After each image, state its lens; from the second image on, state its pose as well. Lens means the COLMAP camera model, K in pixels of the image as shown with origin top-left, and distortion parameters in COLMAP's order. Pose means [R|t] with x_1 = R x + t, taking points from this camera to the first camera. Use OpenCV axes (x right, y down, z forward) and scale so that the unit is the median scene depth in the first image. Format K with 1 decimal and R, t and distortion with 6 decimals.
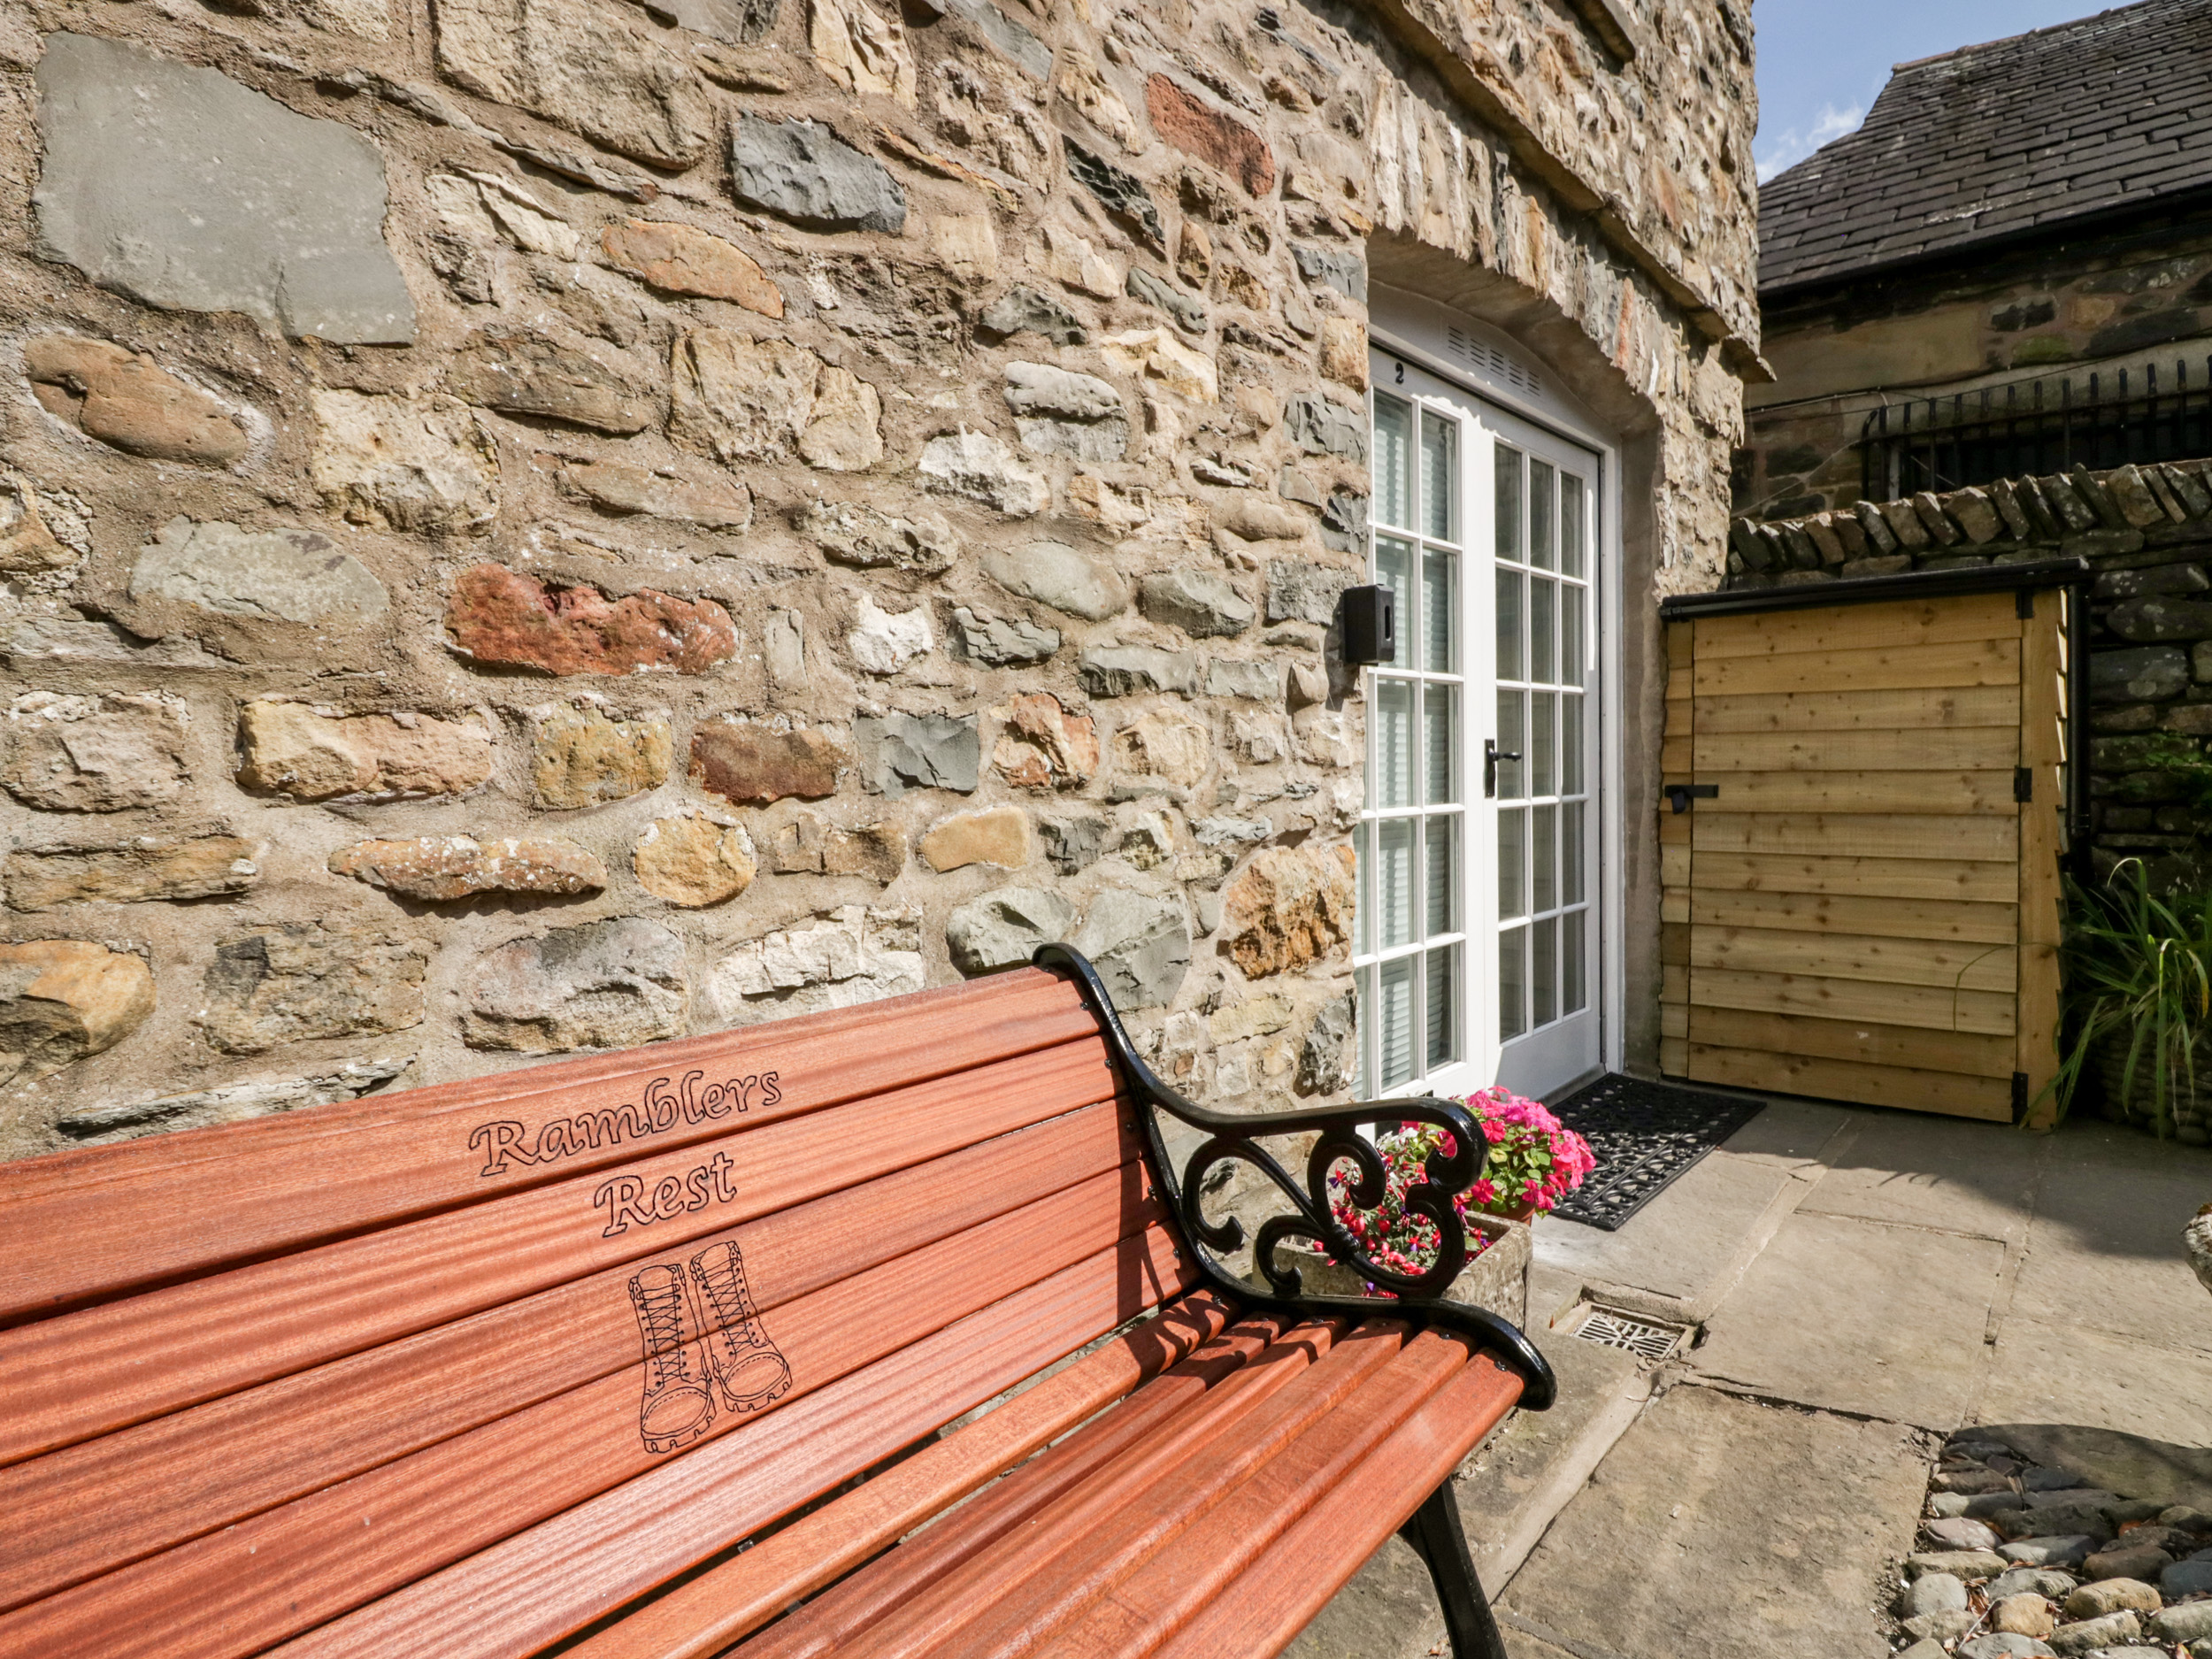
lens RADIAL K [[1181.9, 0, 1096.6], [0, 1181.9, 822.8], [0, 0, 1]] dist [-0.003711, -0.012626]
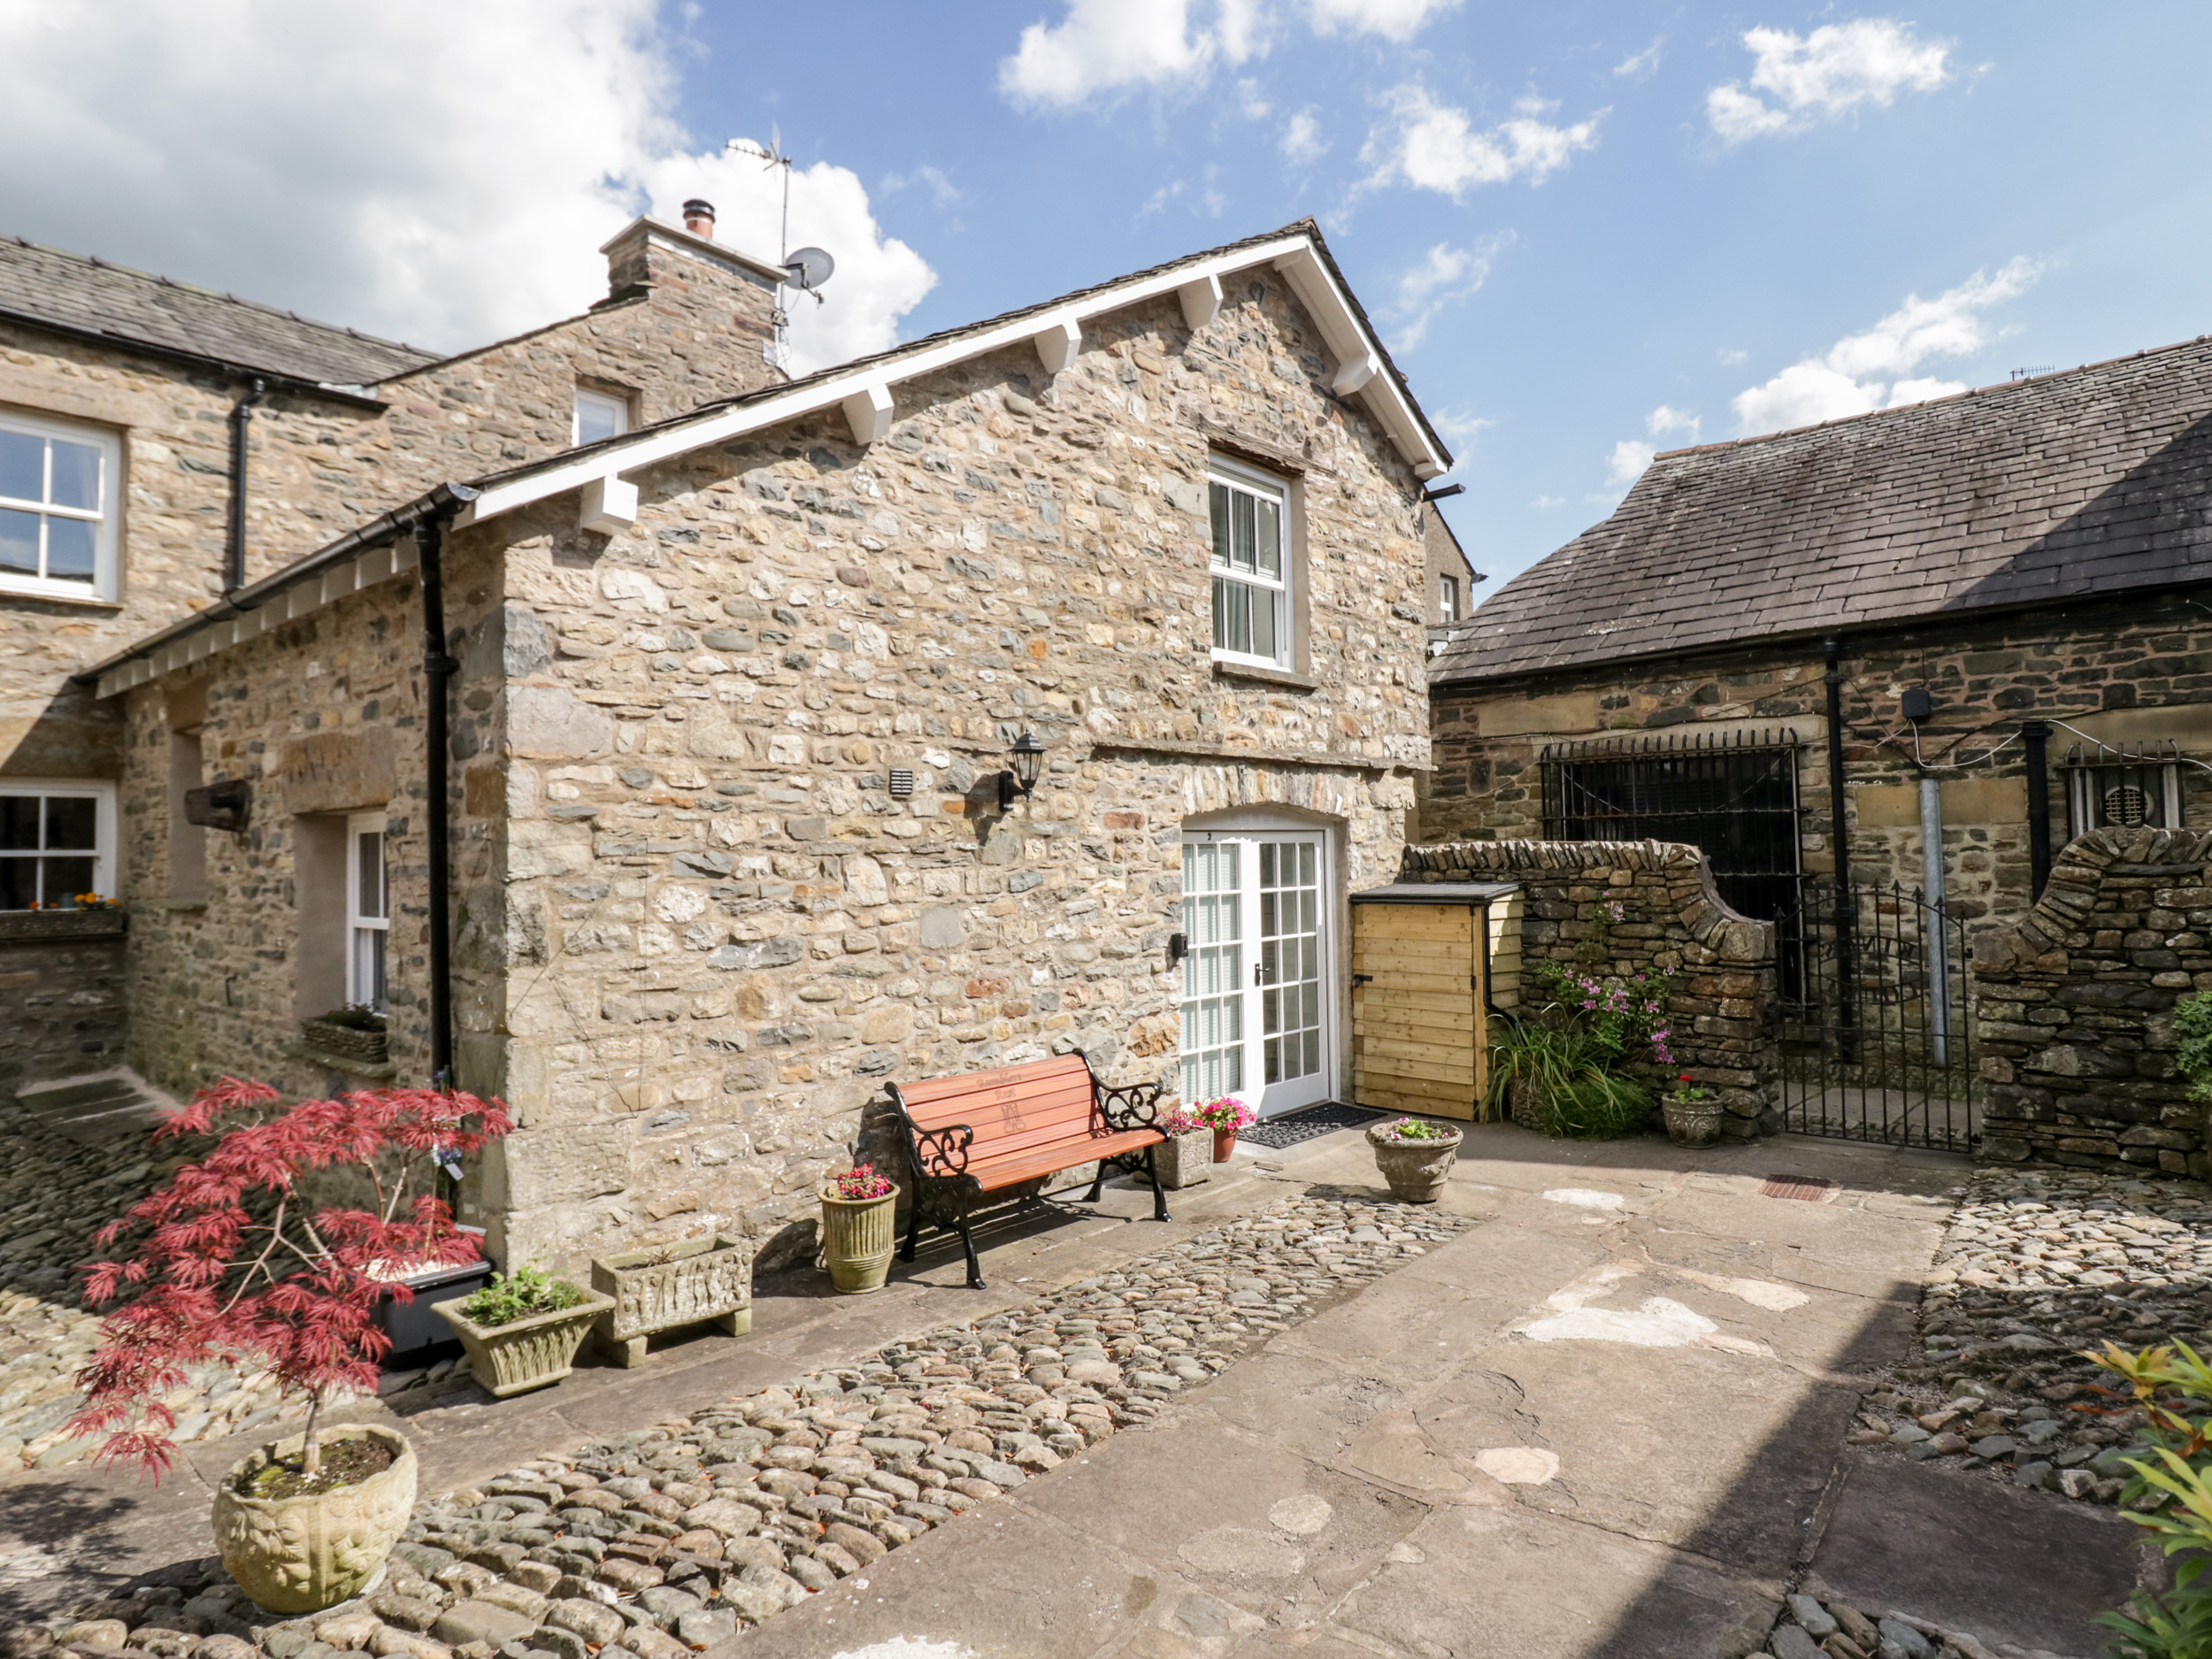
lens RADIAL K [[1181.9, 0, 1111.7], [0, 1181.9, 832.4], [0, 0, 1]] dist [-0.003711, -0.012626]
pose [[0.999259, 0.001222, -0.038468, 0.195425], [-0.003544, 0.998170, -0.060362, -0.321836], [0.038324, 0.060453, 0.997435, -2.541707]]
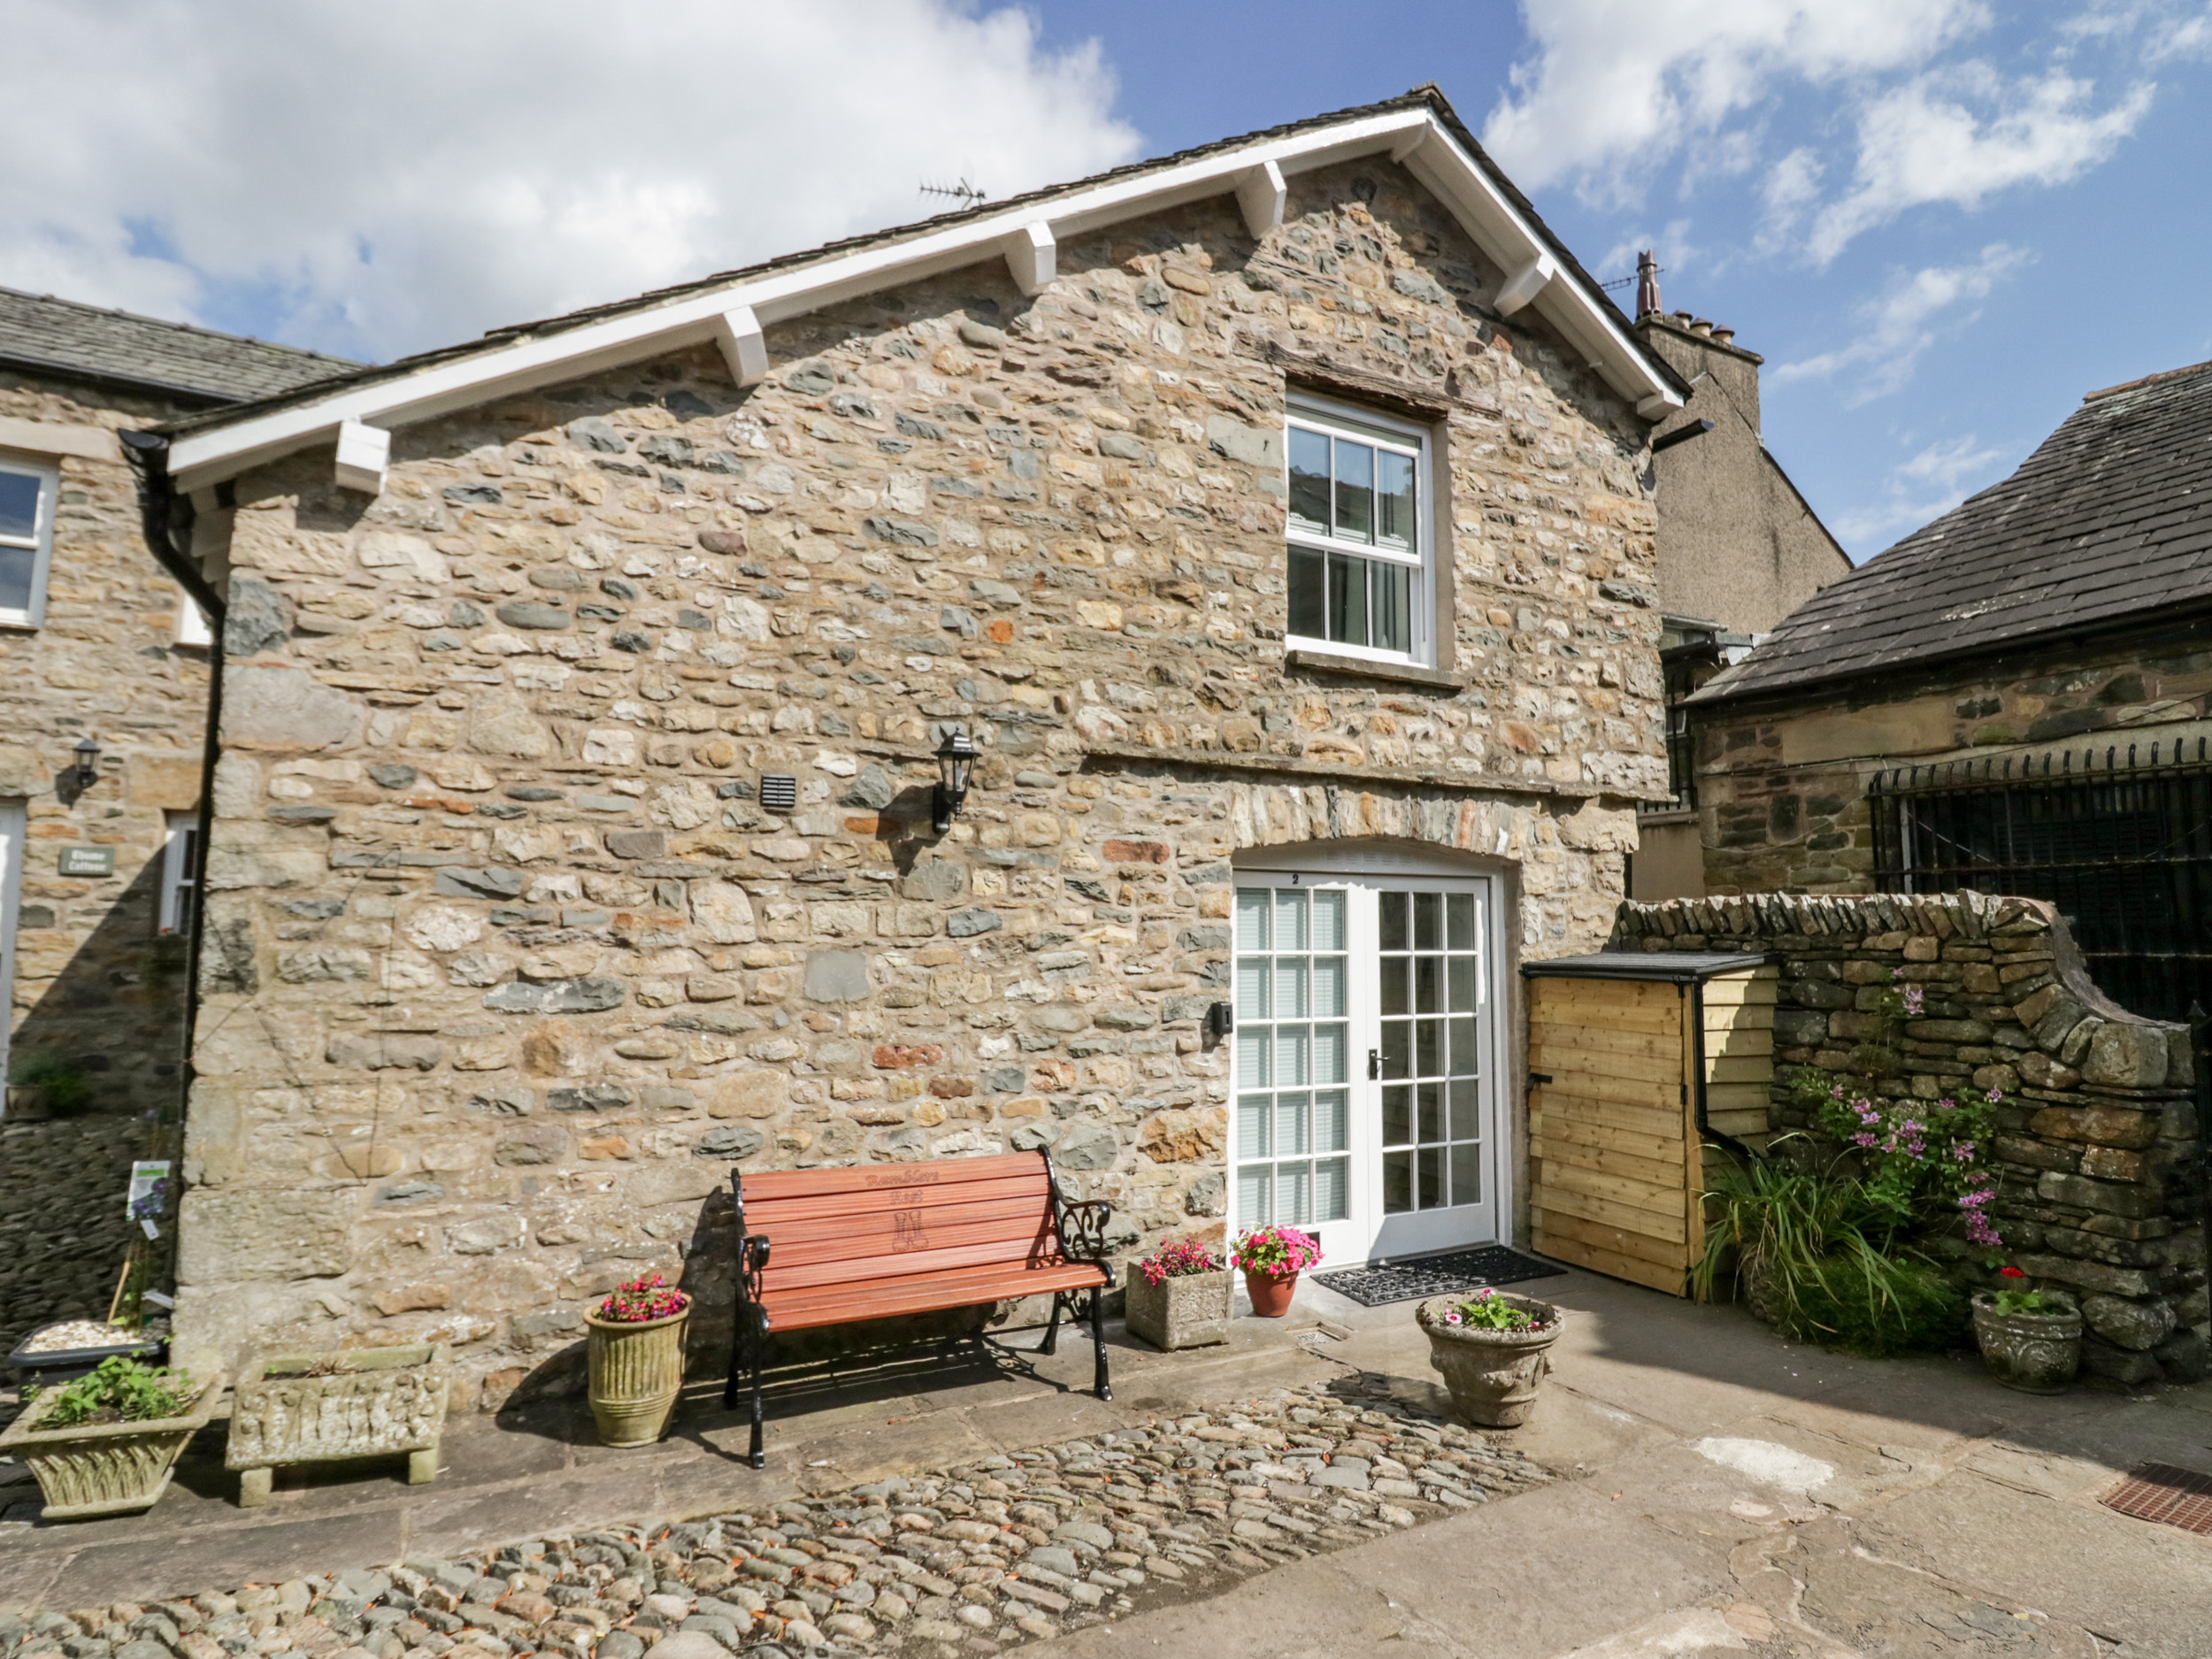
lens RADIAL K [[1181.9, 0, 1111.4], [0, 1181.9, 829.6], [0, 0, 1]] dist [-0.003711, -0.012626]
pose [[0.933124, -0.004835, -0.359523, 1.030504], [-0.040948, 0.991975, -0.119618, -0.290896], [0.357216, 0.126340, 0.925438, -1.581325]]
